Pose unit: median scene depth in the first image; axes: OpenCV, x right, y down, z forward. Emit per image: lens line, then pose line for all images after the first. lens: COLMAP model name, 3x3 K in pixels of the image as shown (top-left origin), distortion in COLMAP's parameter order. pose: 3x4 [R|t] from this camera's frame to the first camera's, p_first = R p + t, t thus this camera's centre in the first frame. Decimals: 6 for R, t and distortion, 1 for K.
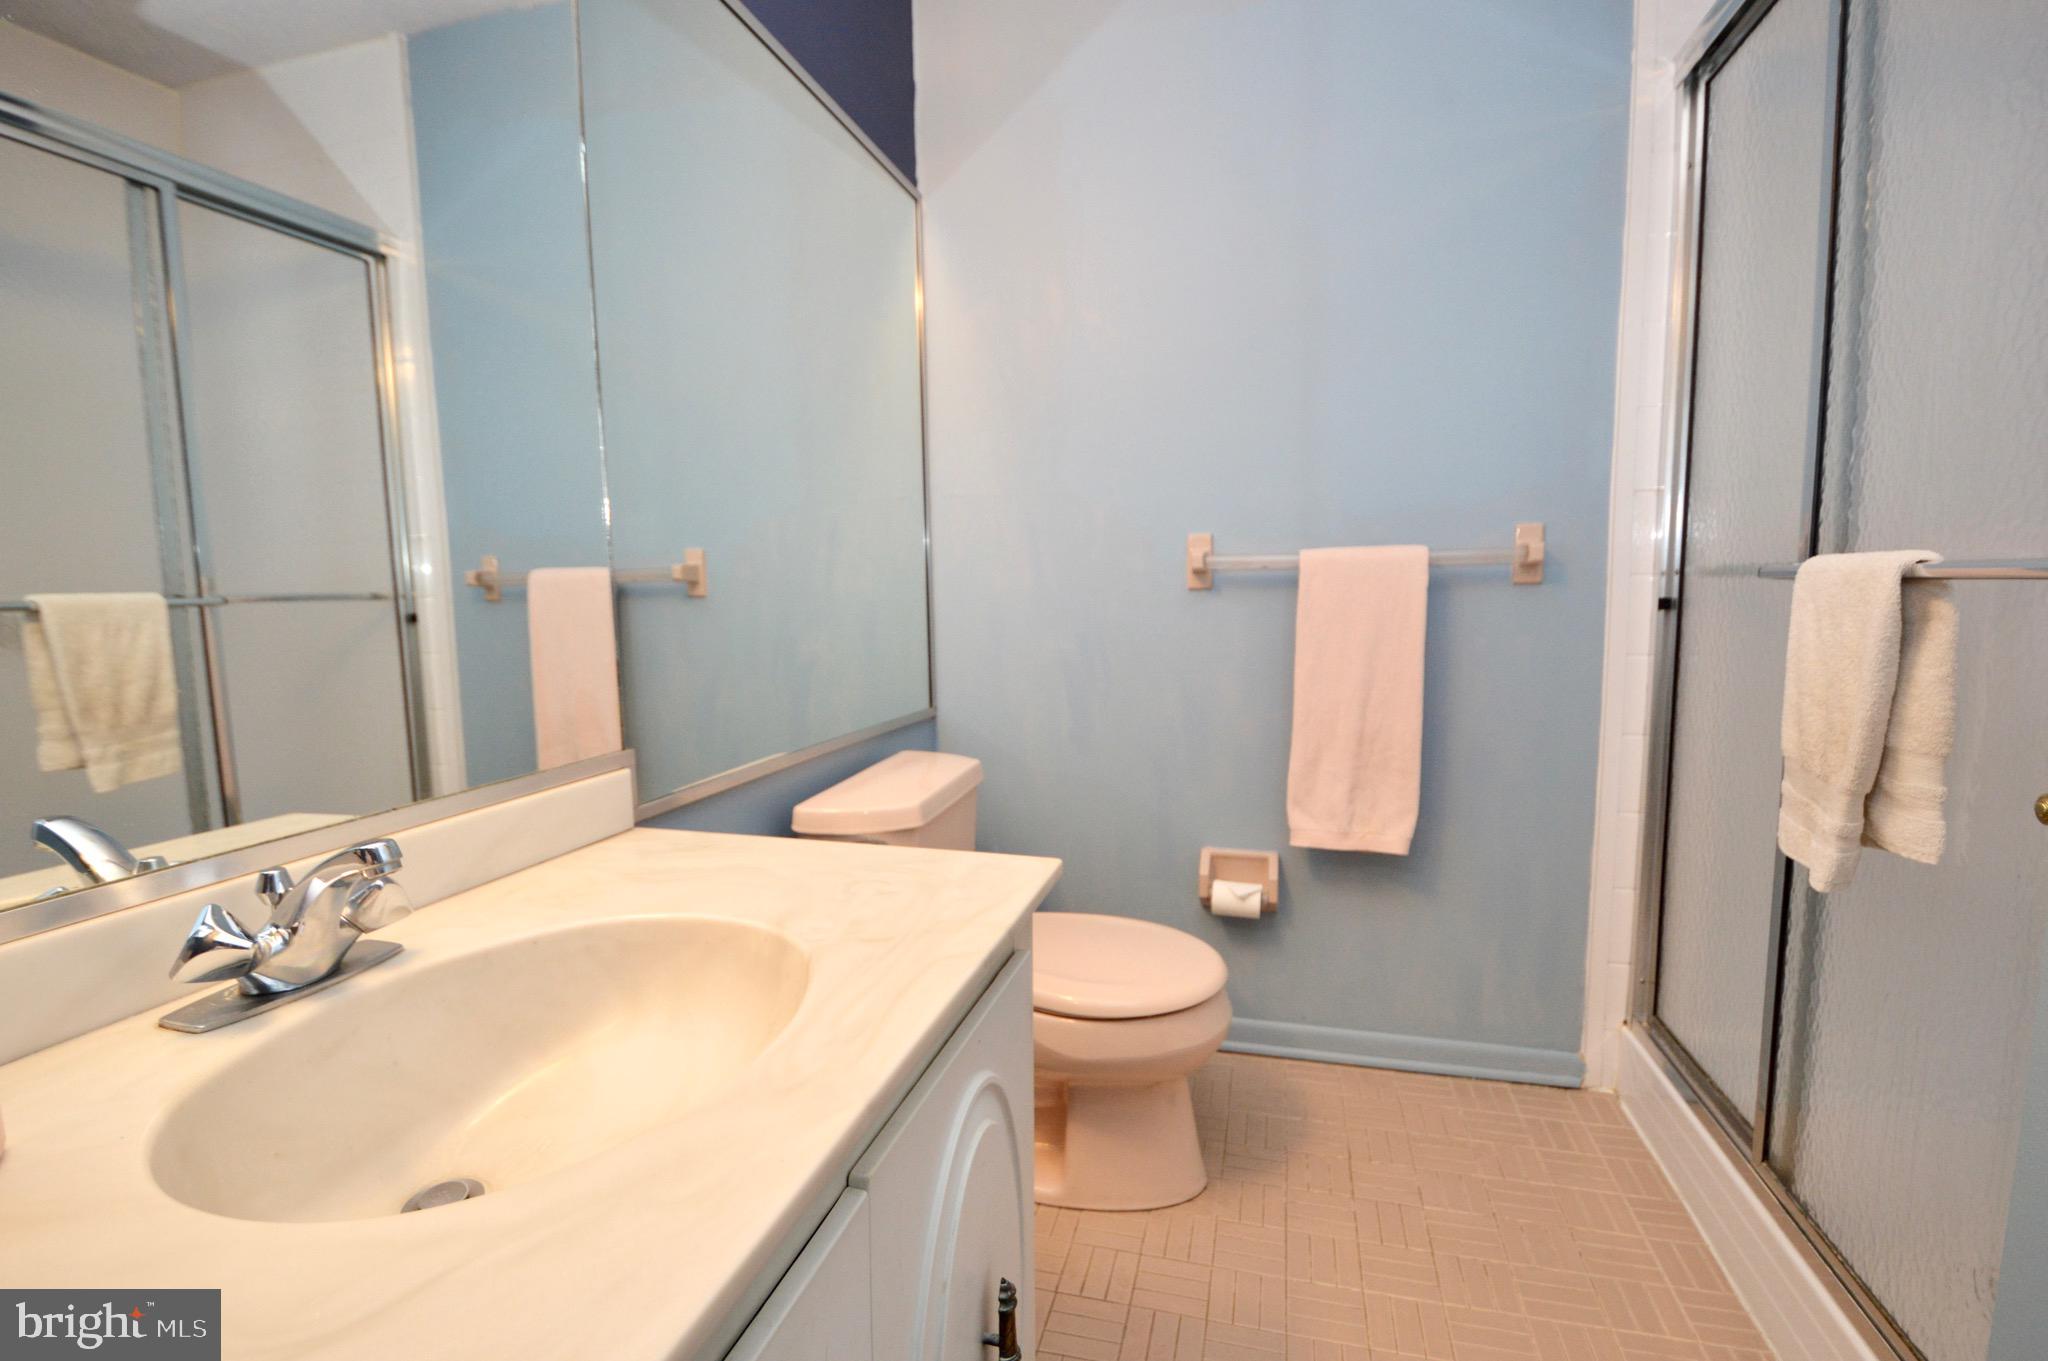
lens RADIAL K [[943.3, 0, 1029.2], [0, 943.3, 681.0], [0, 0, 1]] dist [0.011640, -0.019869]
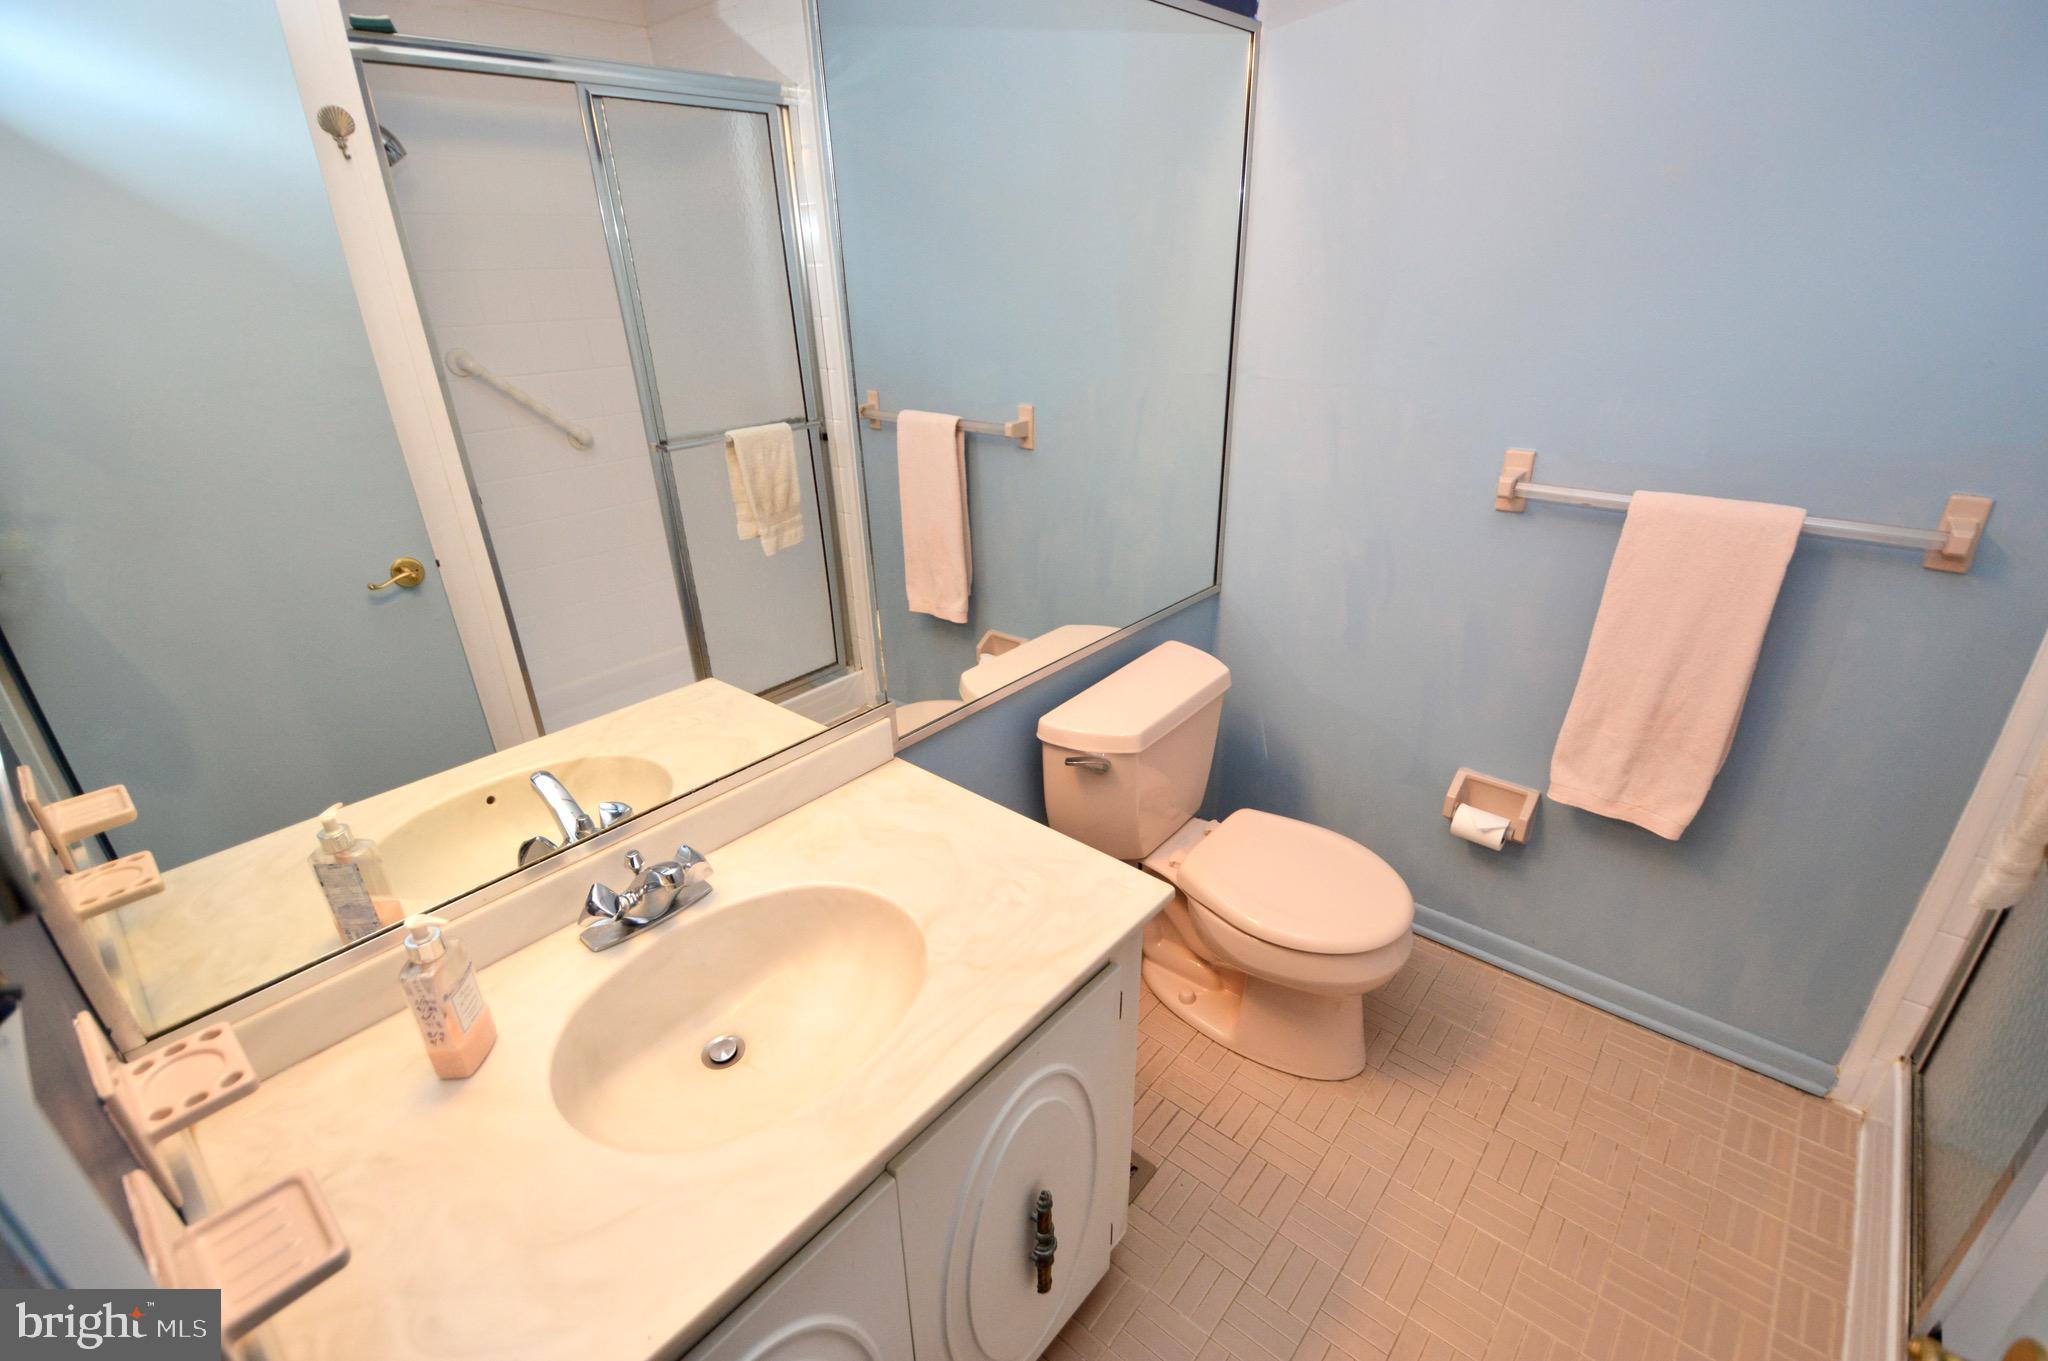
lens RADIAL K [[943.3, 0, 1055.6], [0, 943.3, 646.2], [0, 0, 1]] dist [0.011640, -0.019869]
pose [[0.904462, 0.177544, -0.387848, 0.171198], [-0.042462, 0.942219, 0.332297, -0.274706], [0.424435, -0.284081, 0.859740, -0.006004]]
